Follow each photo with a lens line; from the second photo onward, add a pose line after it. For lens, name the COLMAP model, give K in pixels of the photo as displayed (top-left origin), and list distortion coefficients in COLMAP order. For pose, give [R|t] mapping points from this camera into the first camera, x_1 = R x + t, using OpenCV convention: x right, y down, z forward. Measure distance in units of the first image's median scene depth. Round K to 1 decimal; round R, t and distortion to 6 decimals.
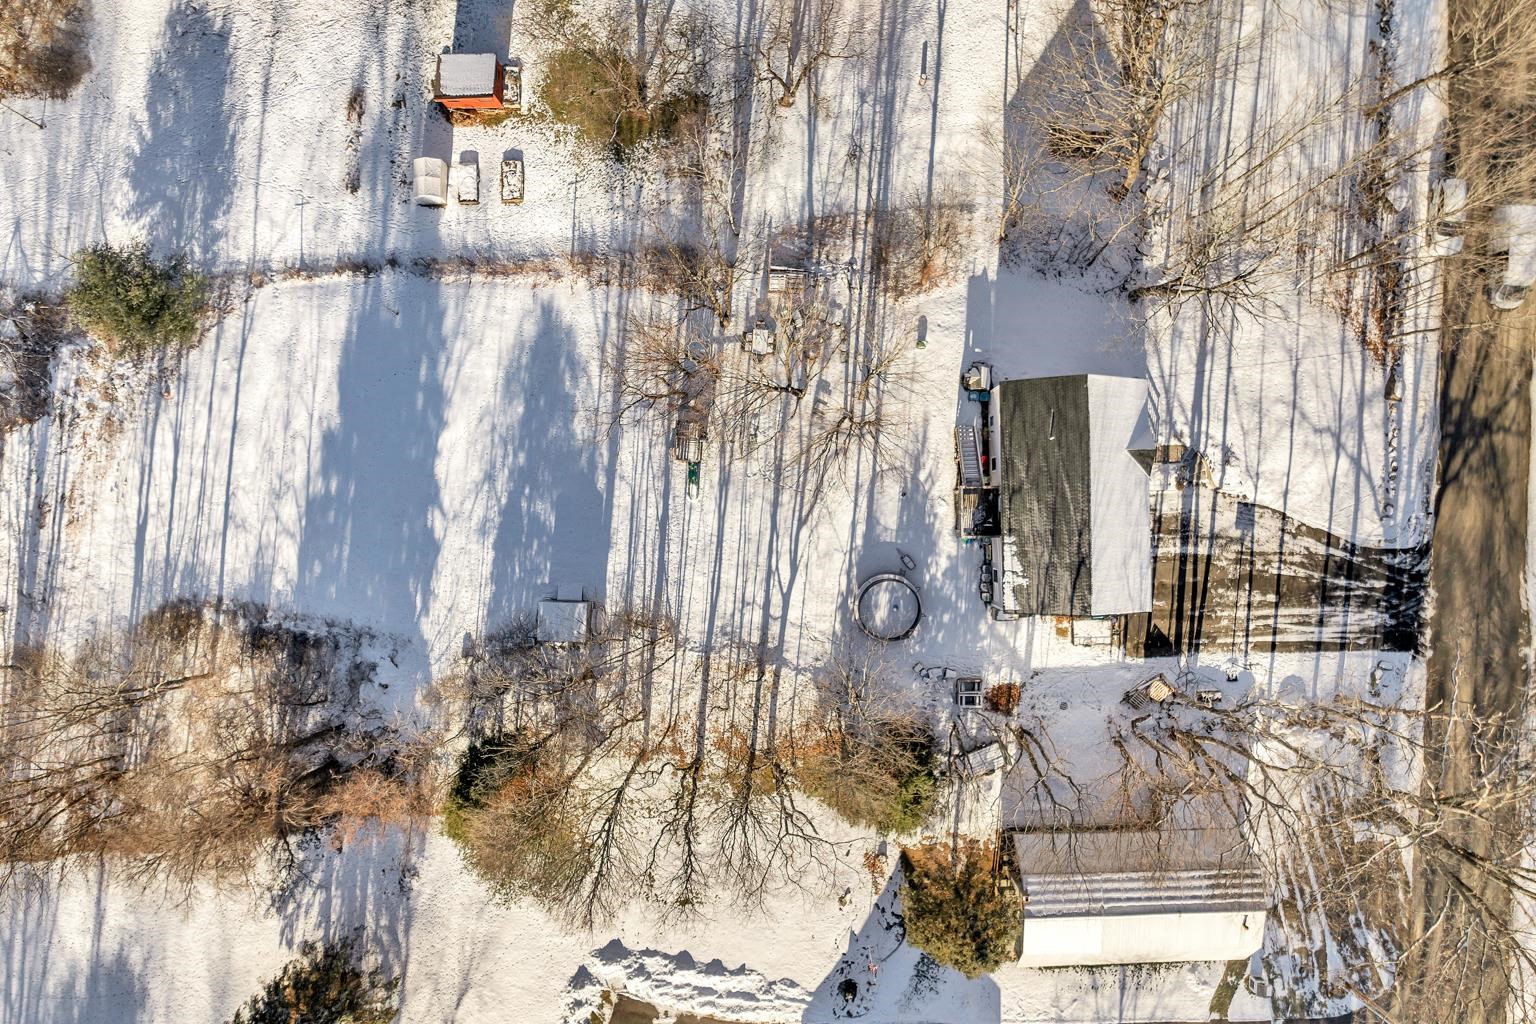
lens RADIAL K [[1111.1, 0, 768.1], [0, 1111.1, 505.5], [0, 0, 1]] dist [-0.033809, 0.000273]
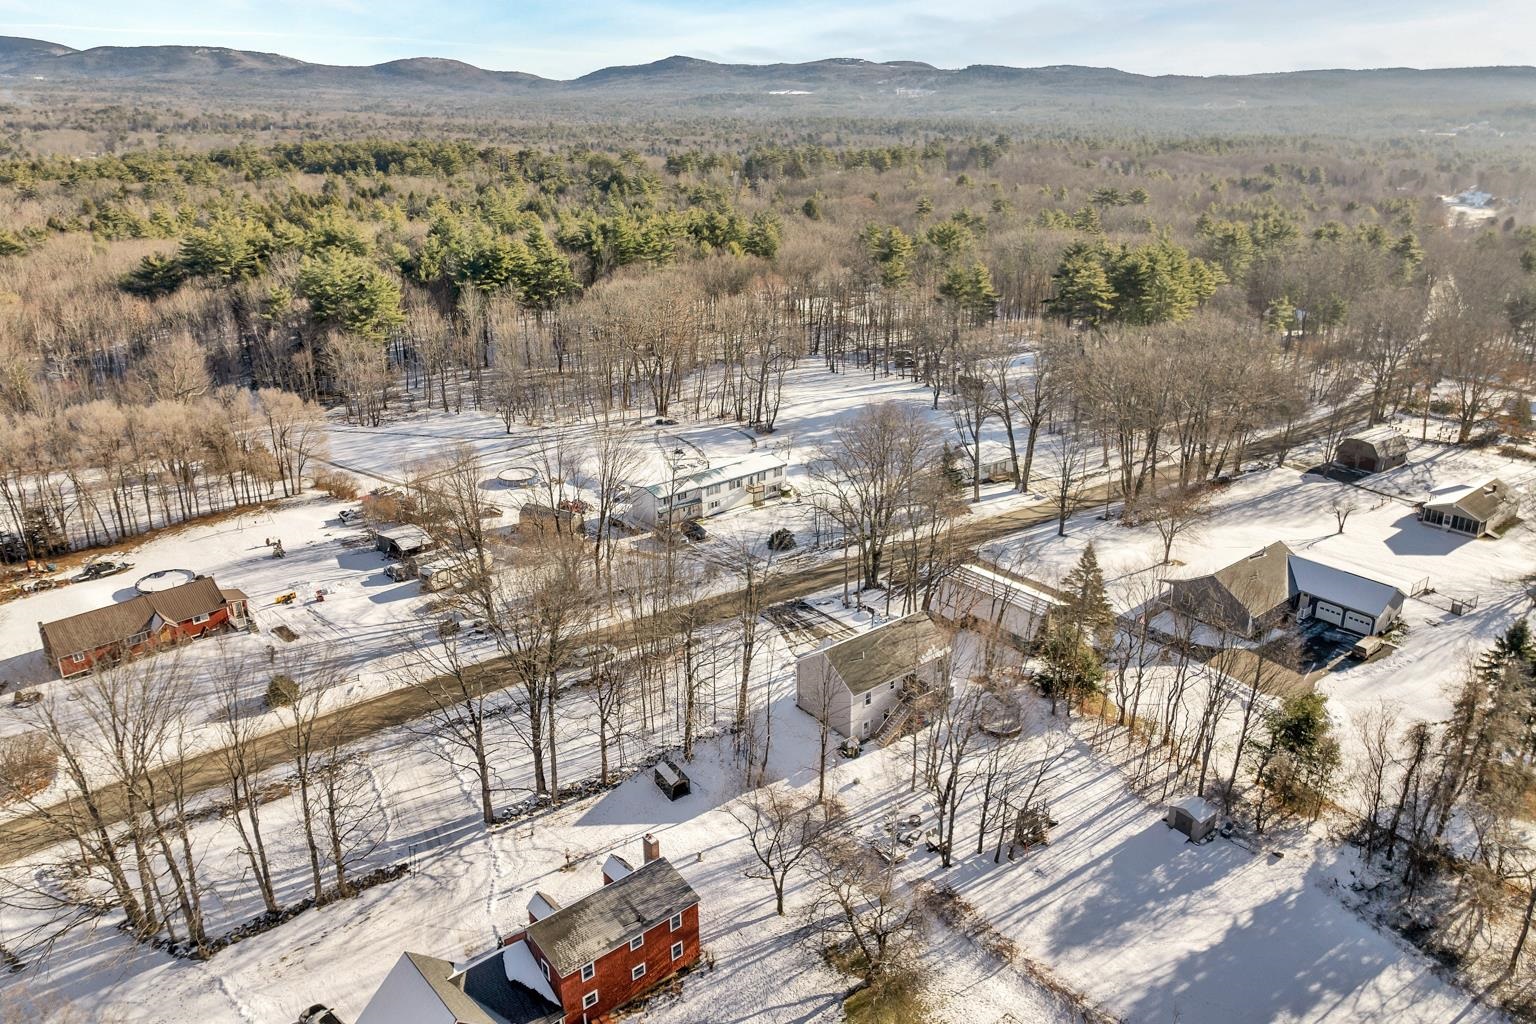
lens RADIAL K [[1111.1, 0, 777.9], [0, 1111.1, 513.3], [0, 0, 1]] dist [-0.033809, 0.000273]
pose [[-0.624176, -0.270517, 0.732956, -0.729098], [0.781284, -0.215628, 0.585748, -0.963109], [-0.000409, 0.938257, 0.345940, 0.193415]]
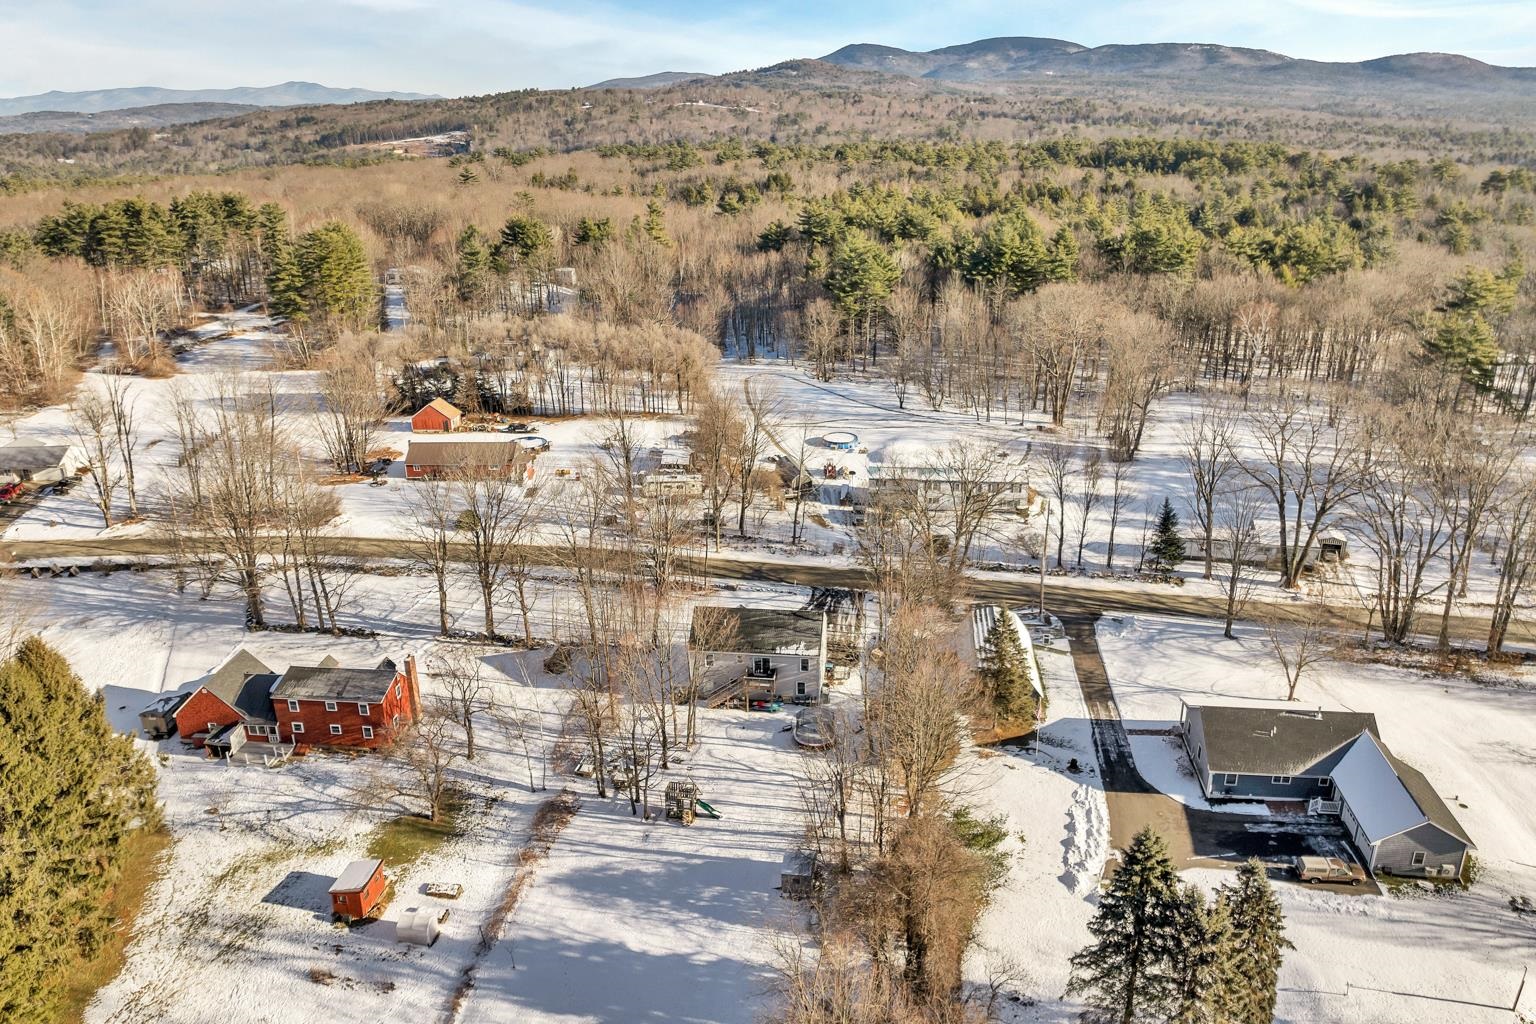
lens RADIAL K [[1111.1, 0, 769.1], [0, 1111.1, 508.7], [0, 0, 1]] dist [-0.033809, 0.000273]
pose [[0.138172, -0.343181, 0.929051, -1.190770], [0.990406, 0.049732, -0.128926, 0.206826], [-0.001959, 0.937952, 0.346760, 0.170771]]
